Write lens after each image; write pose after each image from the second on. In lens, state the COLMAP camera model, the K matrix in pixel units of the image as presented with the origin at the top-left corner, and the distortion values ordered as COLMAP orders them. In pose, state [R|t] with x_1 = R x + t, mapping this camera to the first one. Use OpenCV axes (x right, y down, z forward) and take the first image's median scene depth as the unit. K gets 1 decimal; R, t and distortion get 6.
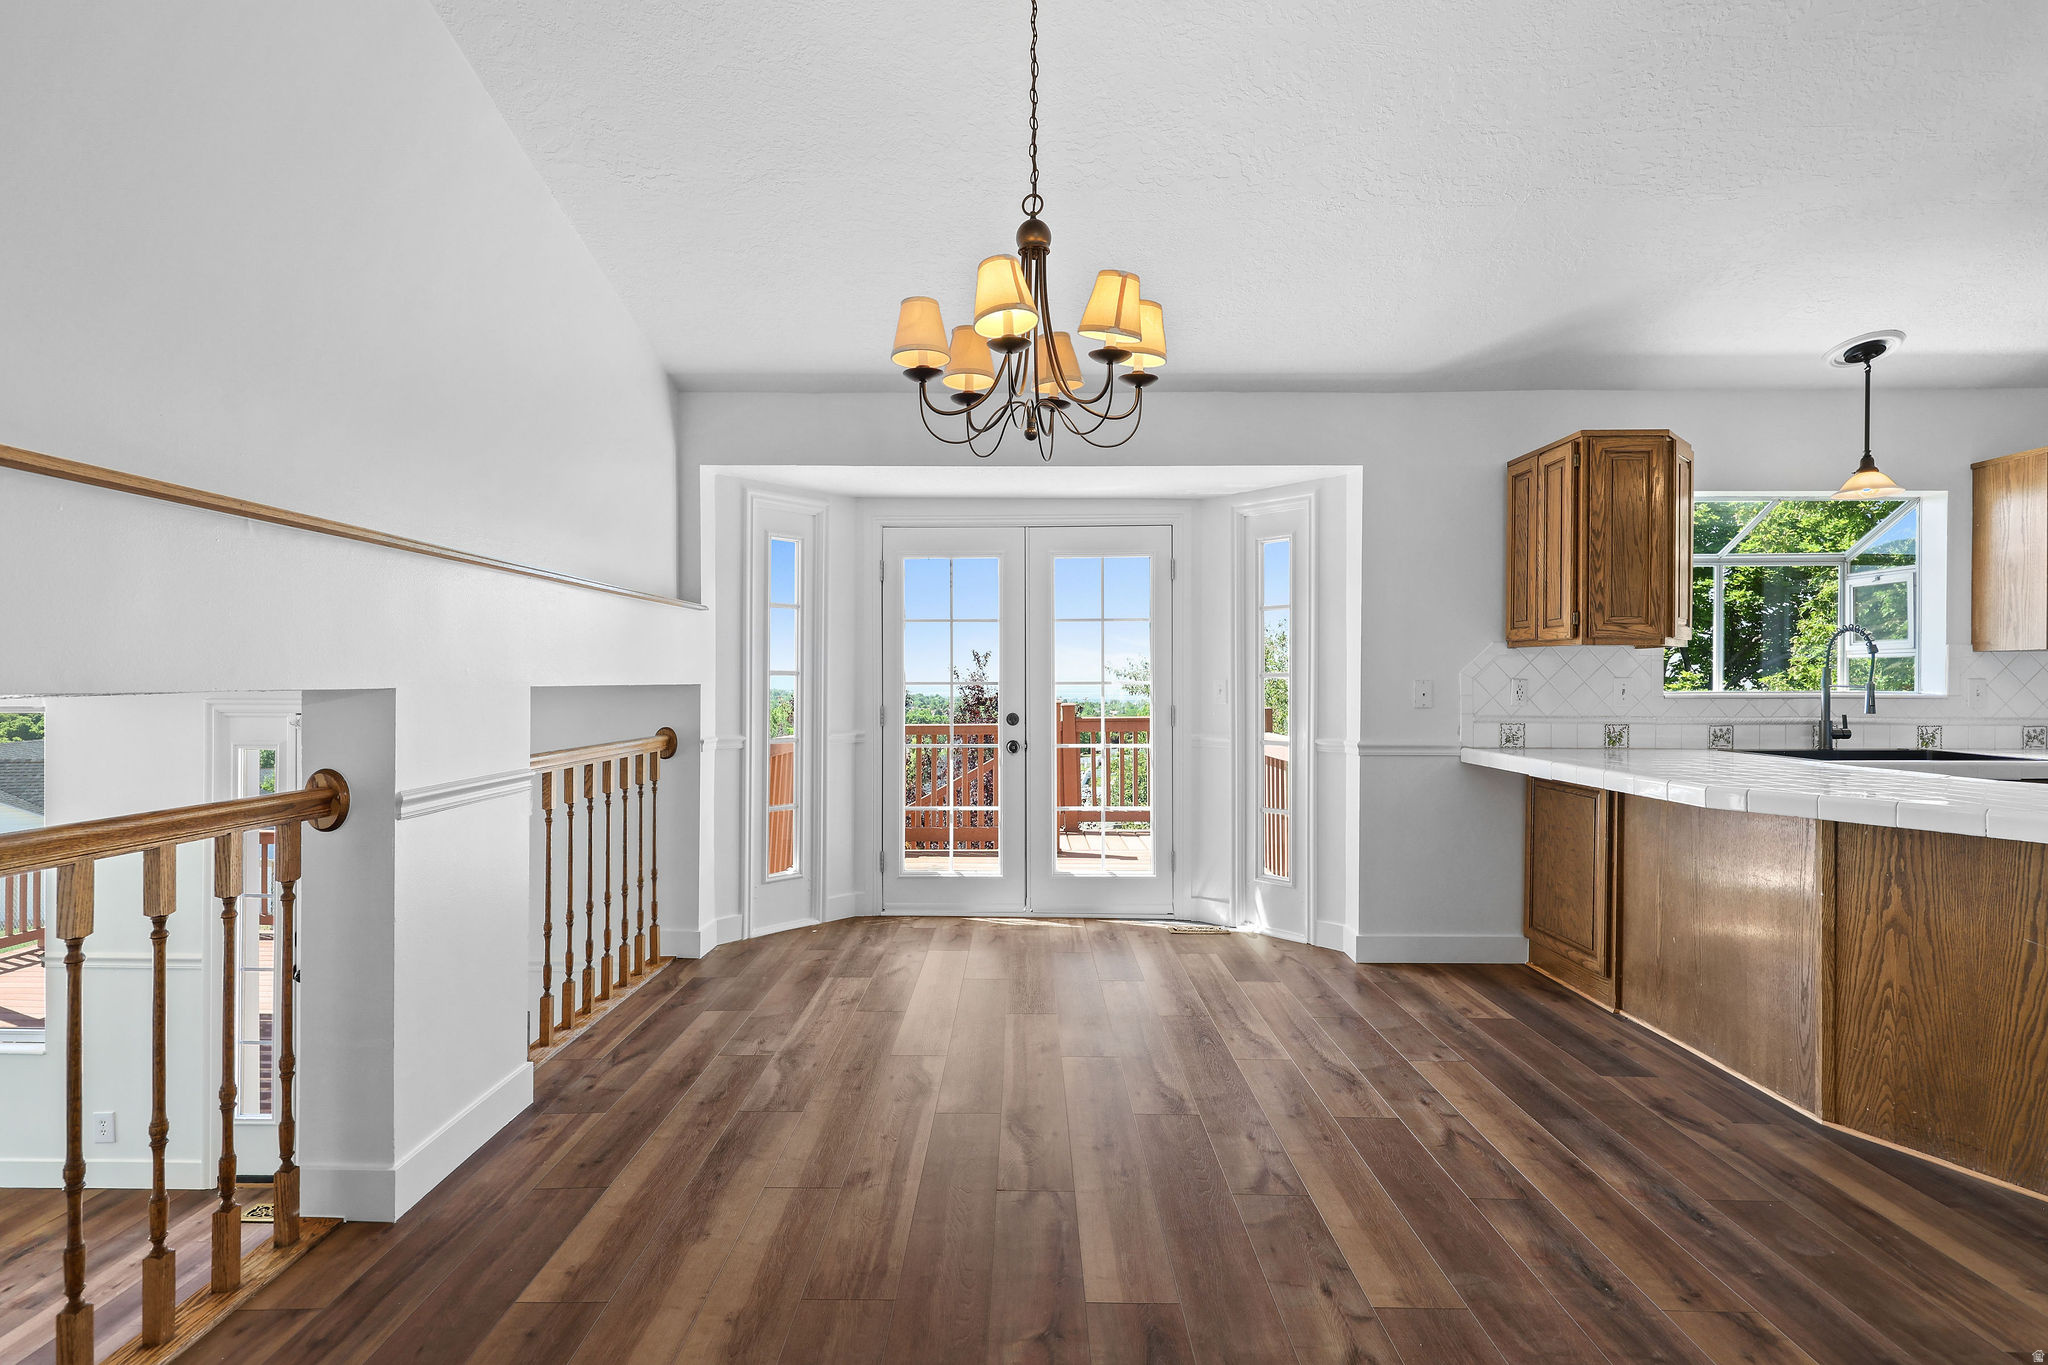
lens RADIAL K [[974.8, 0, 1017.0], [0, 974.8, 683.2], [0, 0, 1]] dist [0.005015, -0.000773]
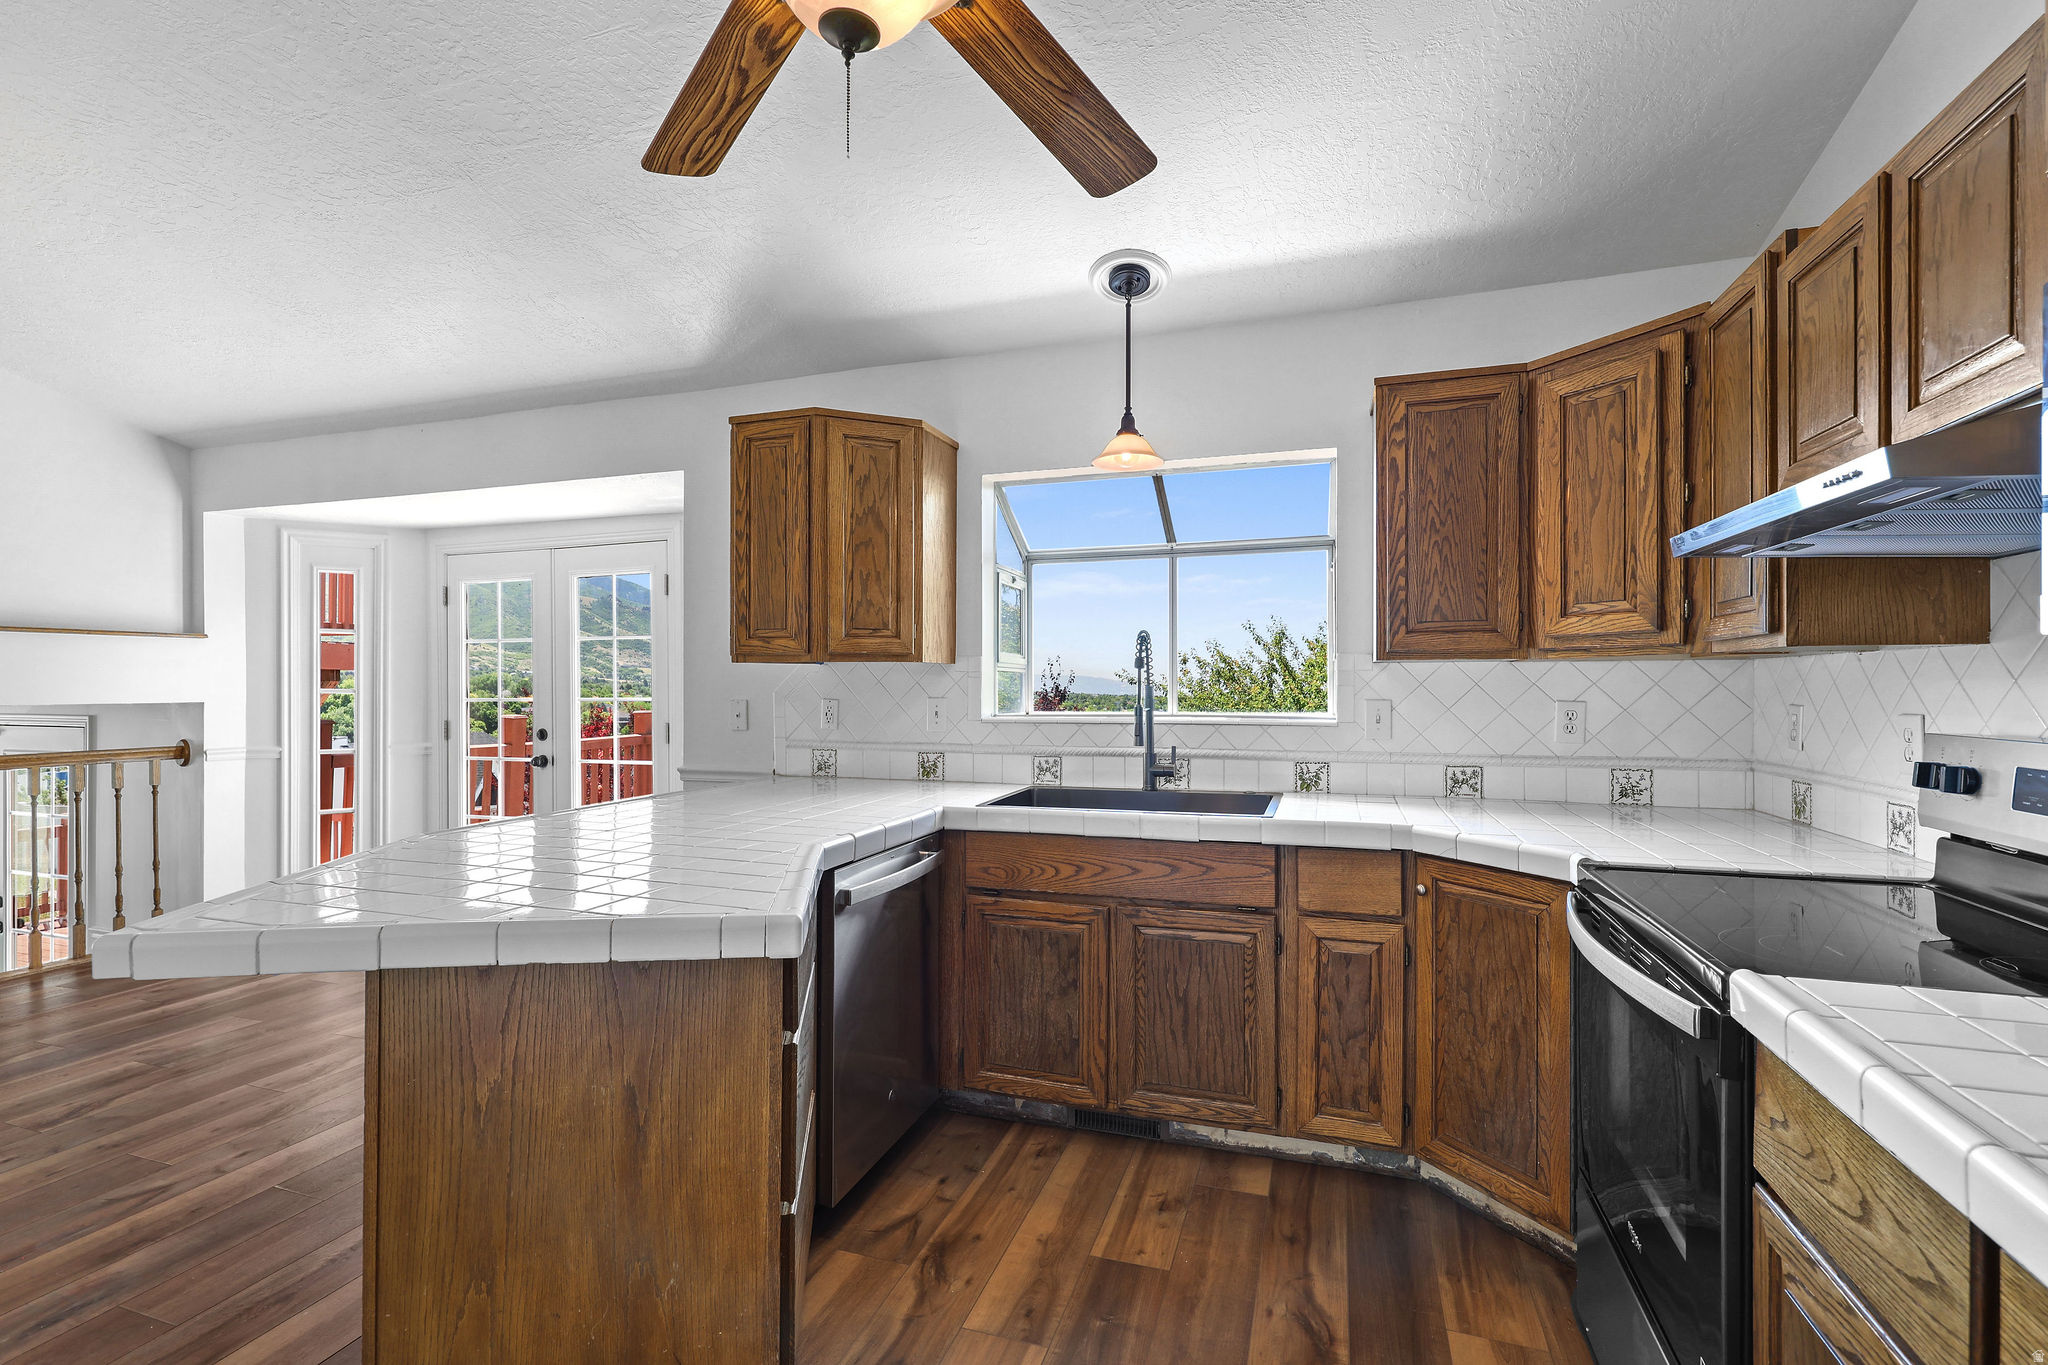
lens RADIAL K [[945.6, 0, 1011.1], [0, 945.6, 685.5], [0, 0, 1]] dist [0.002172, -0.000444]
pose [[0.949608, -0.002693, -0.313427, 1.017062], [0.002032, 0.999995, -0.002434, -0.015534], [0.313432, 0.001675, 0.949609, 0.258928]]
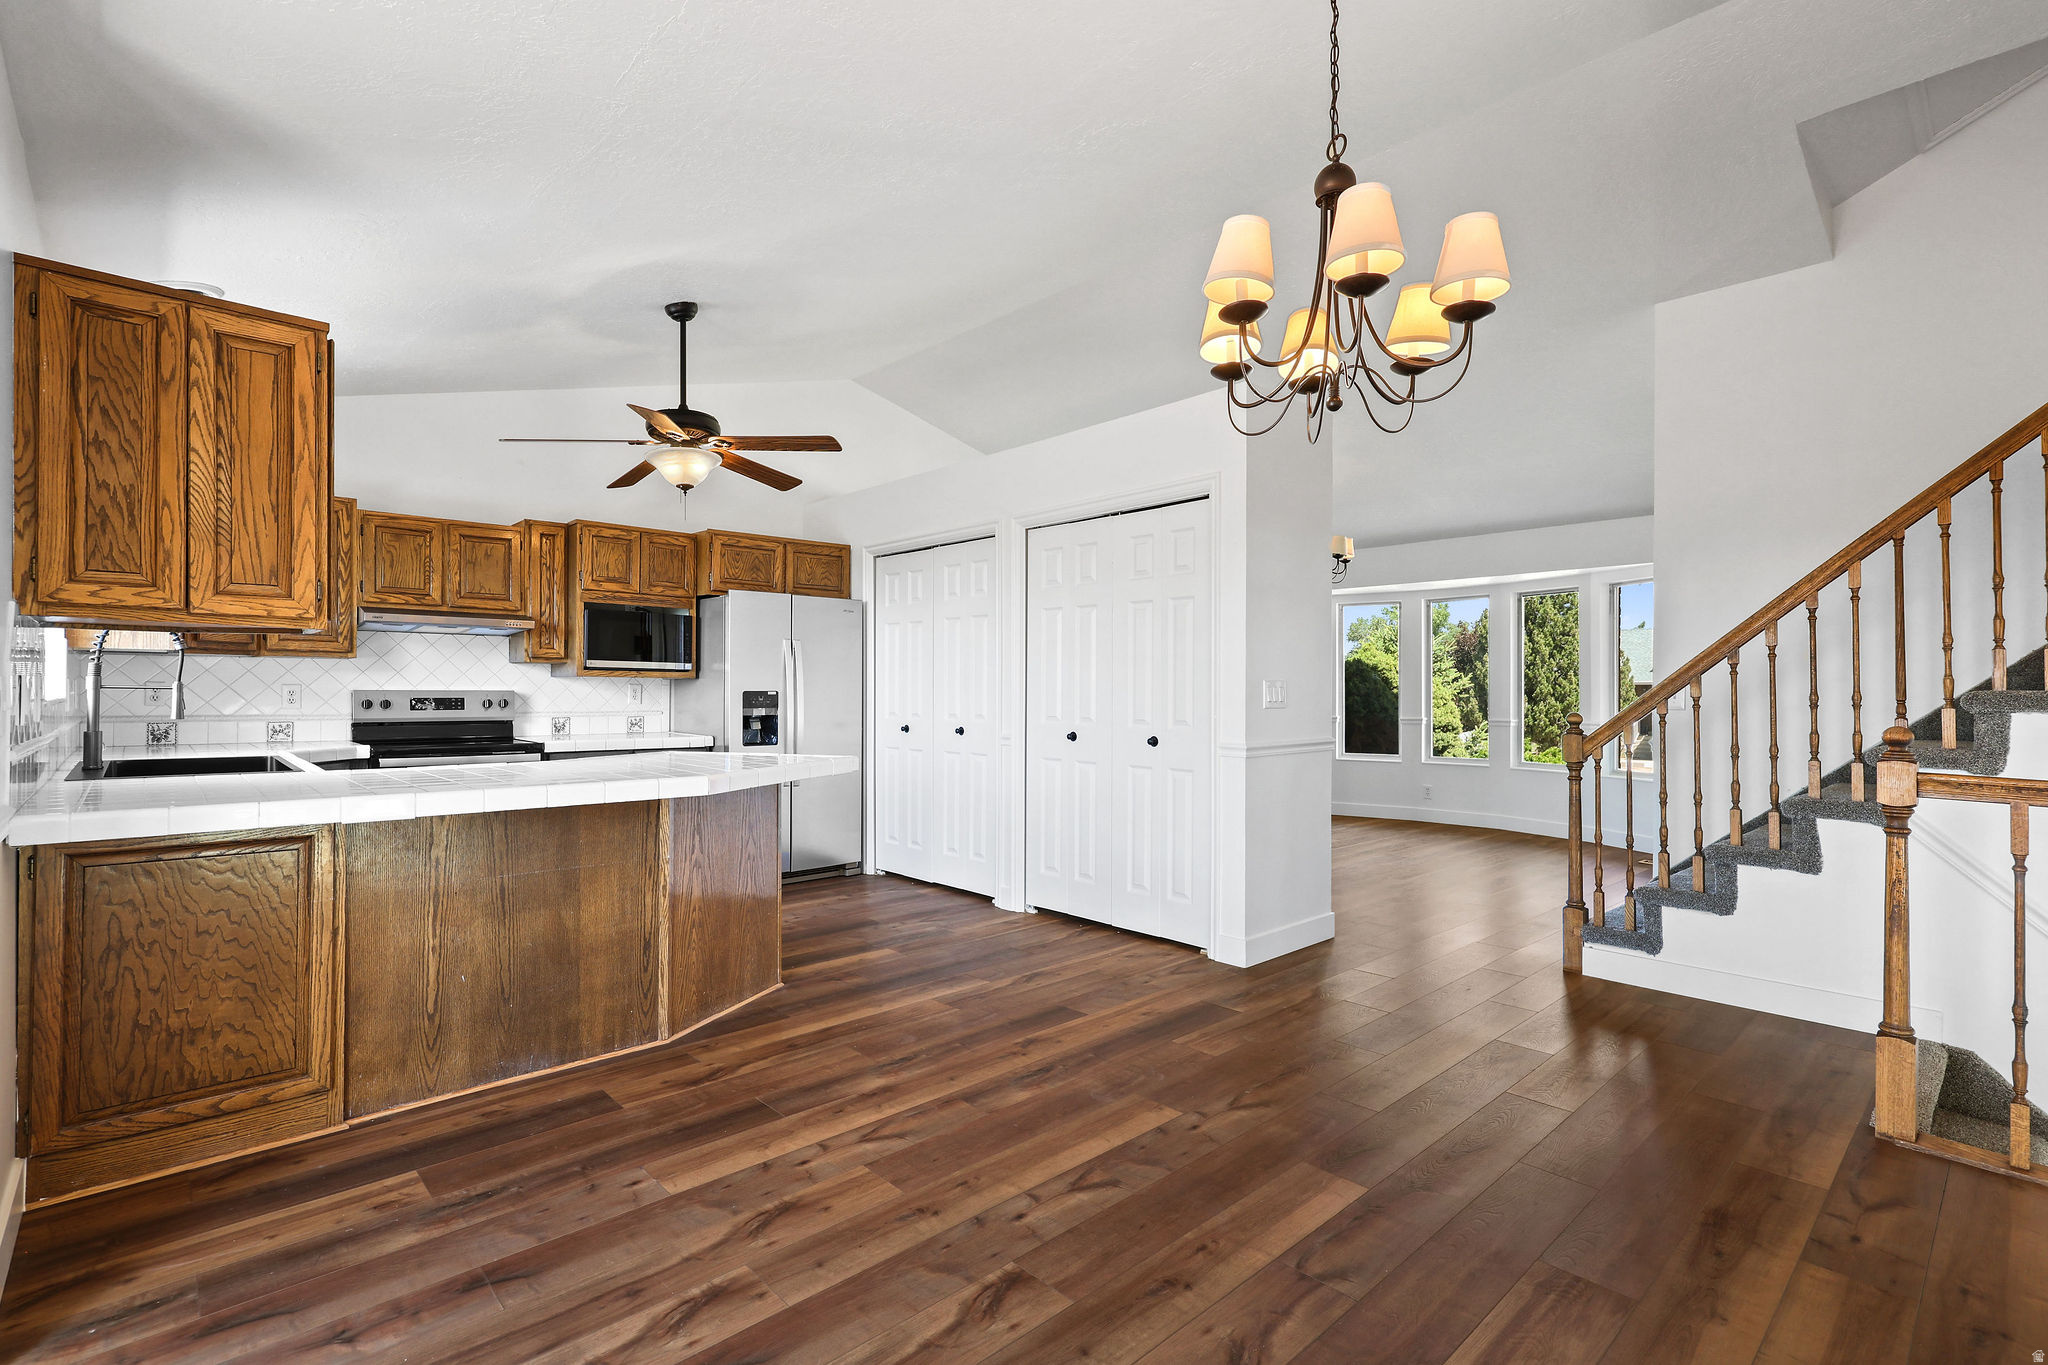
lens RADIAL K [[945.6, 0, 1010.1], [0, 945.6, 685.9], [0, 0, 1]] dist [0.002172, -0.000444]
pose [[-0.680155, -0.001383, 0.733067, -0.240306], [-0.004260, 0.999989, -0.002065, 0.000645], [-0.733056, -0.004527, -0.680153, 1.039670]]
